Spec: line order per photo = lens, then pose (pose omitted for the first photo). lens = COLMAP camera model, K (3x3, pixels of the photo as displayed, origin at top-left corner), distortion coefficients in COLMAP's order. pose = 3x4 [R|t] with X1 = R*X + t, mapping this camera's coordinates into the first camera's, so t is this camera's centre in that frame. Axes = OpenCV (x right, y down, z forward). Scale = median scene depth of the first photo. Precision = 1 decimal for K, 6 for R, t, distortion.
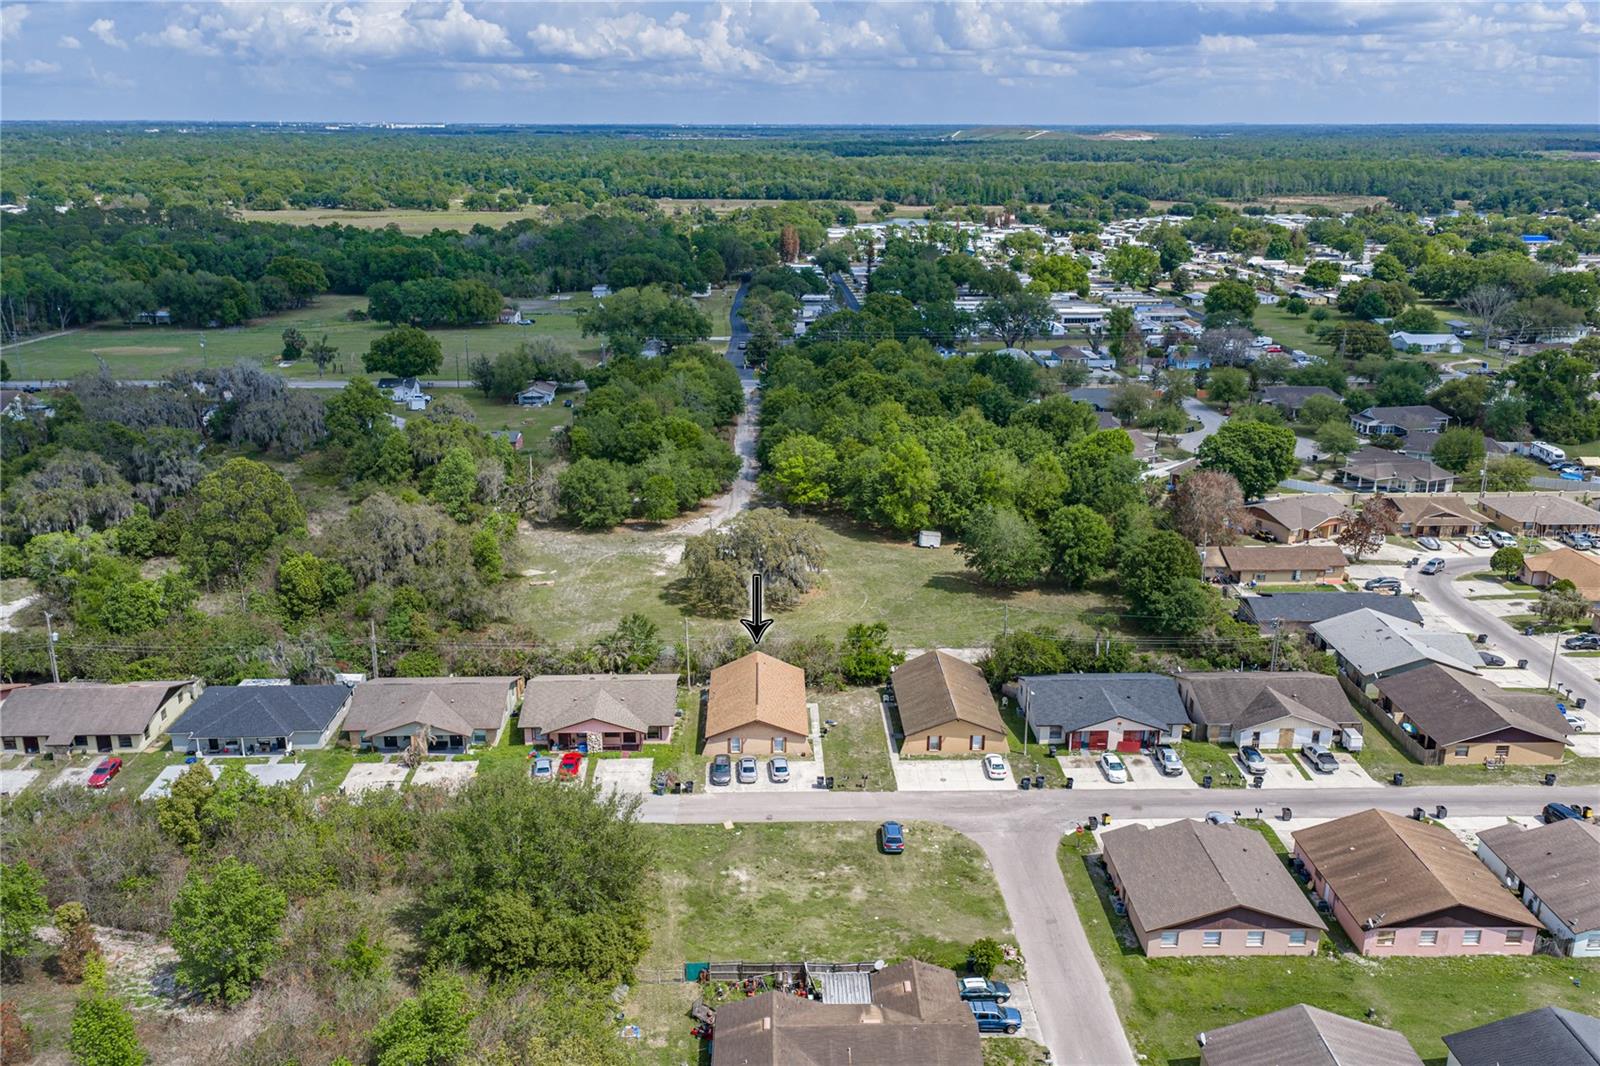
lens RADIAL K [[1309.3, 0, 798.0], [0, 1309.3, 565.8], [0, 0, 1]] dist [0.026036, 0.000793]
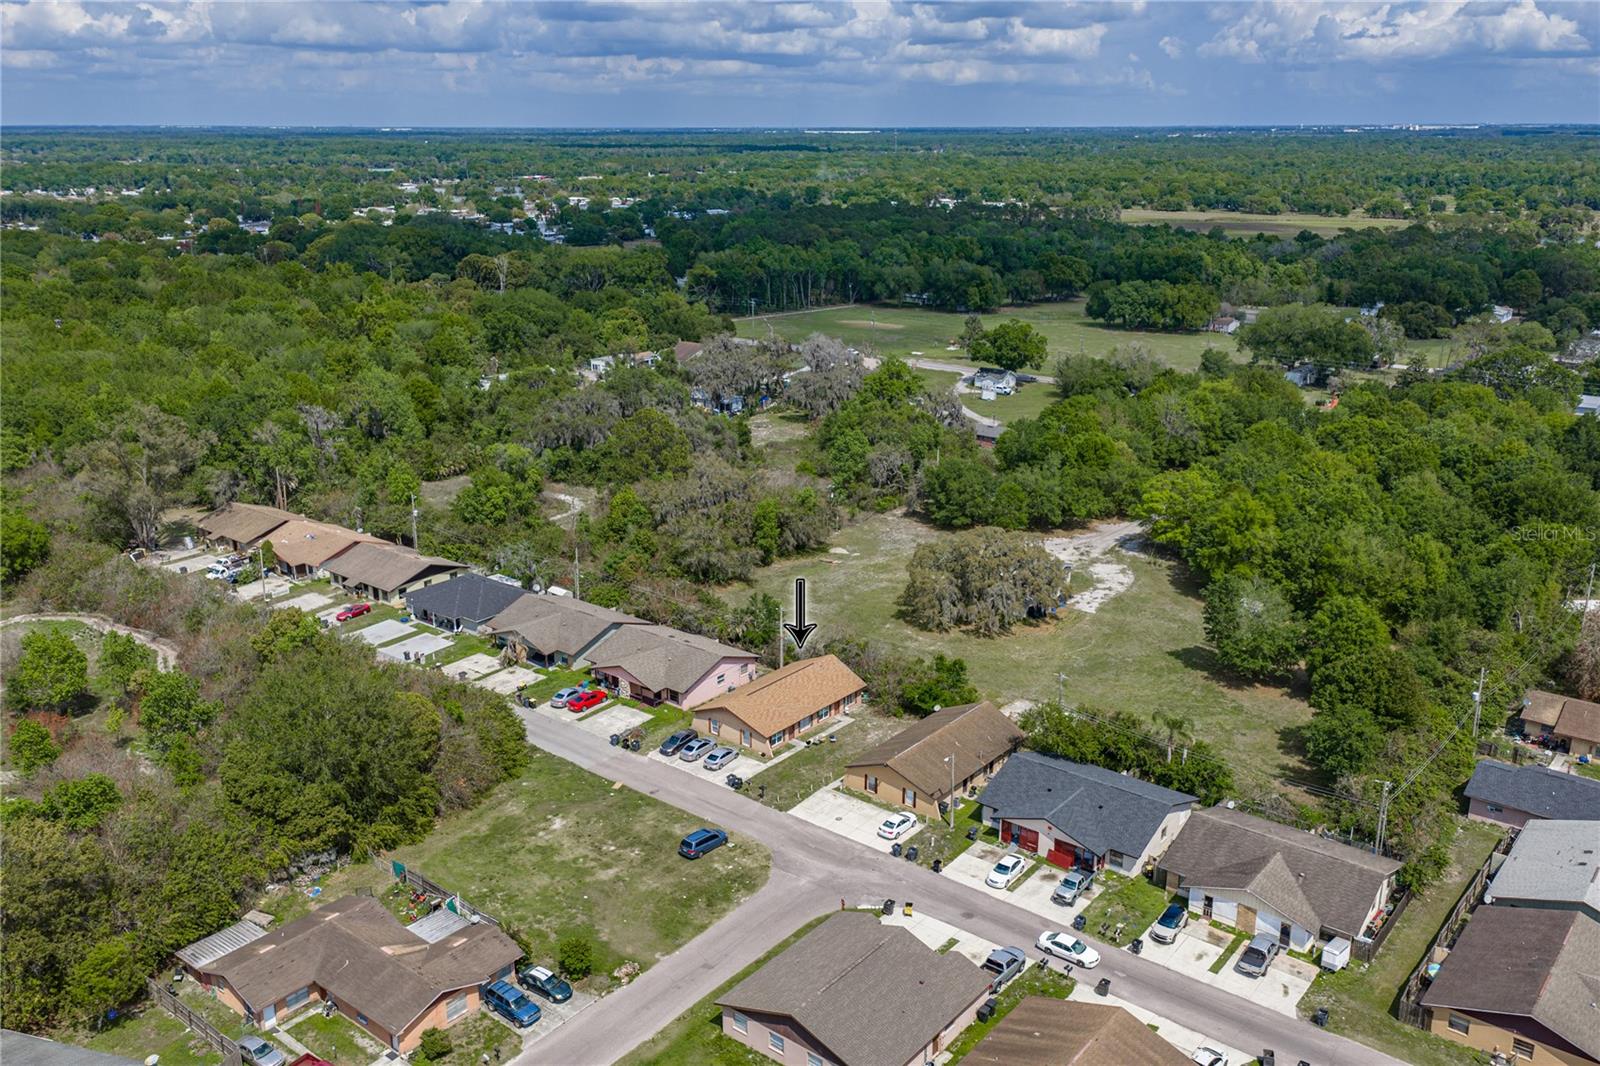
lens RADIAL K [[1327.1, 0, 800.0], [0, 1327.1, 533.0], [0, 0, 1]] dist [0.023621, -0.014950]
pose [[0.761043, 0.186940, -0.621183, 0.621787], [-0.204328, 0.977915, 0.043963, -0.071185], [0.615682, 0.093467, 0.782432, 0.210267]]
